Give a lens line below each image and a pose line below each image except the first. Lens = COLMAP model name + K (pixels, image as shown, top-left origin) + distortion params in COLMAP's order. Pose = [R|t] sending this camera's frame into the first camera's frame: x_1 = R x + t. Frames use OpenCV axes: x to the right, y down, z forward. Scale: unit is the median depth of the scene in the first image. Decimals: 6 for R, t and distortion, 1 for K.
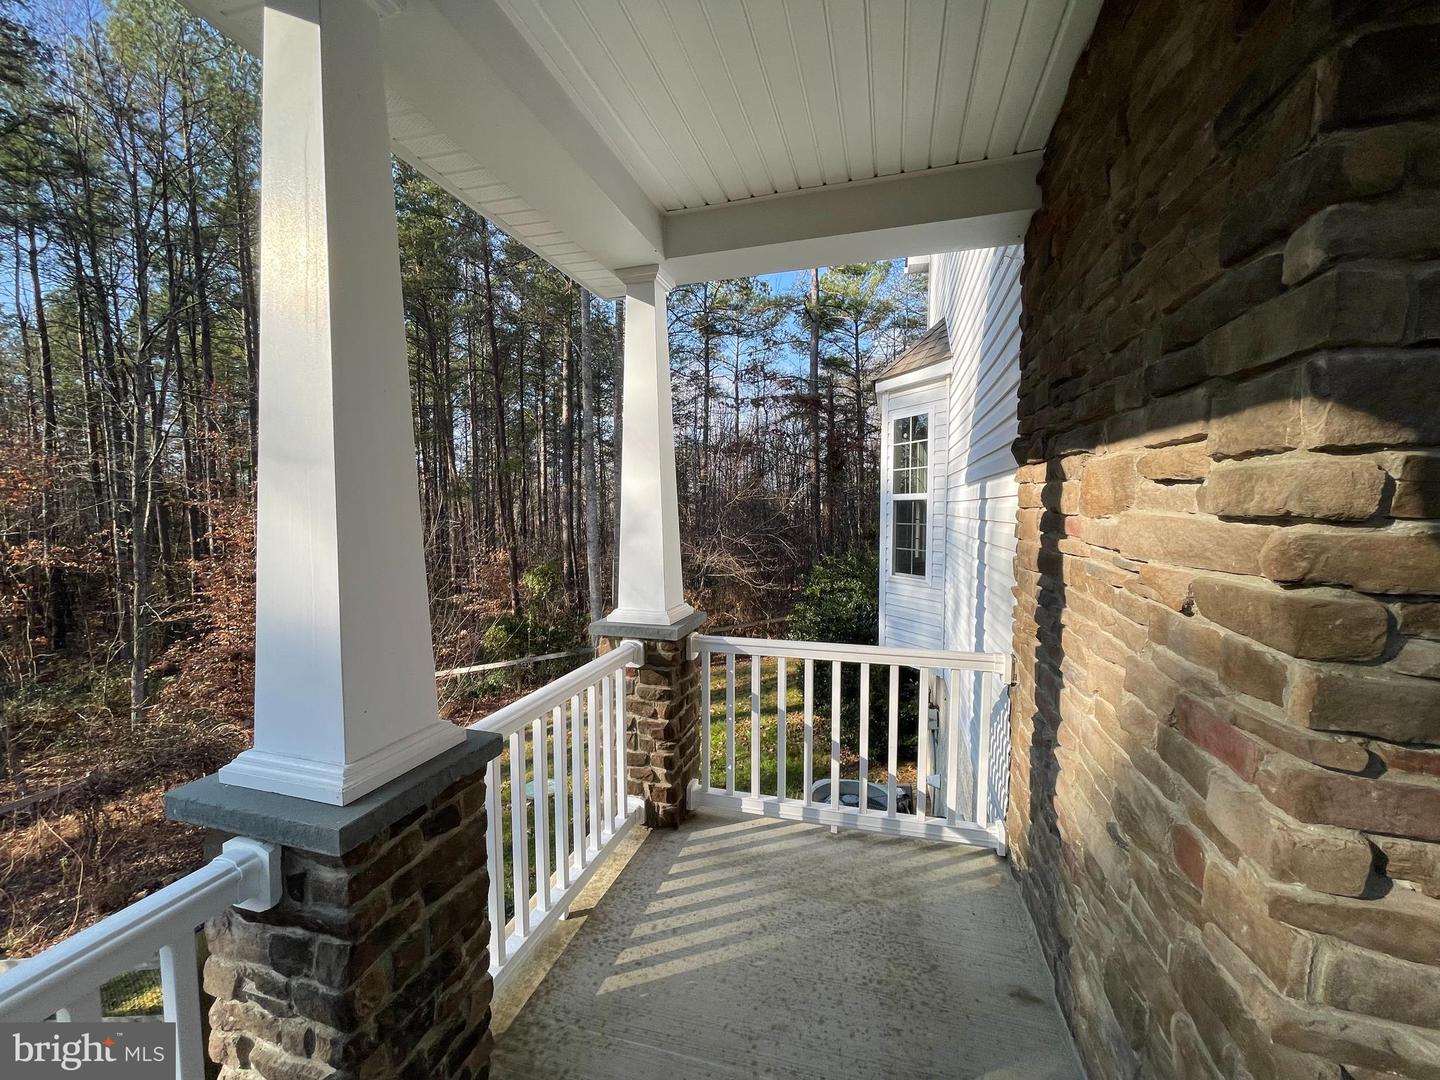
lens RADIAL K [[580.8, 0, 713.6], [0, 580.8, 538.3], [0, 0, 1]] dist [-0.000743, 0.000054]
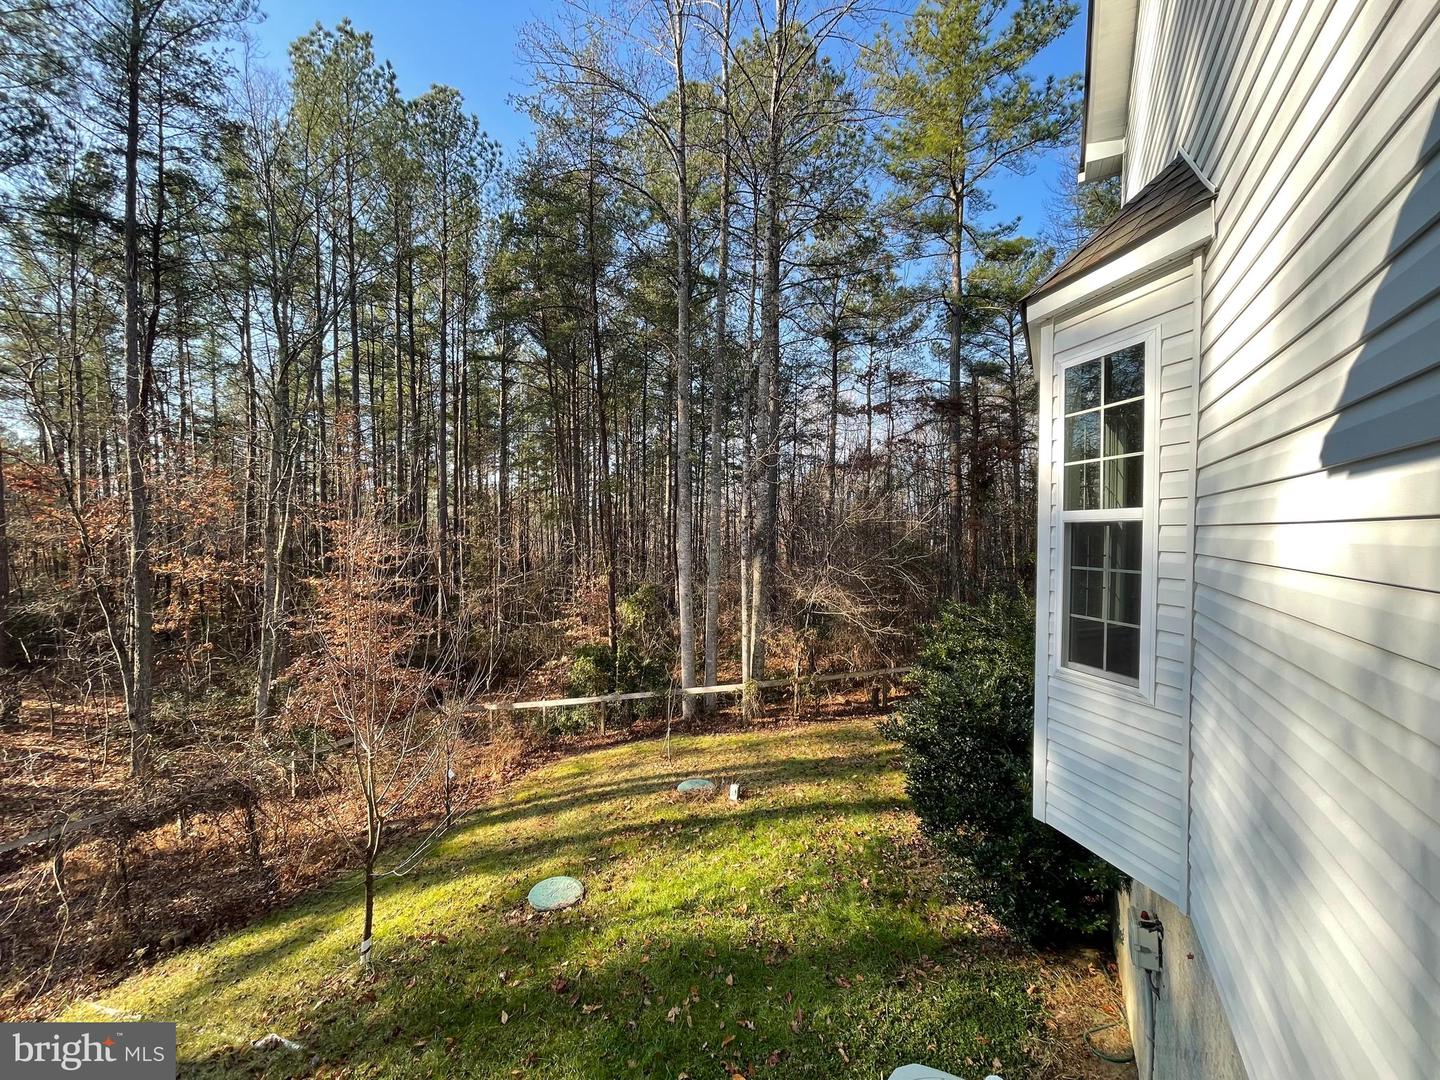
lens RADIAL K [[580.8, 0, 713.6], [0, 580.8, 538.3], [0, 0, 1]] dist [-0.000743, 0.000054]
pose [[0.972408, 0.010796, -0.233037, 0.040173], [-0.020107, 0.999090, -0.037618, -0.008019], [0.232419, 0.041266, 0.971740, 0.135540]]
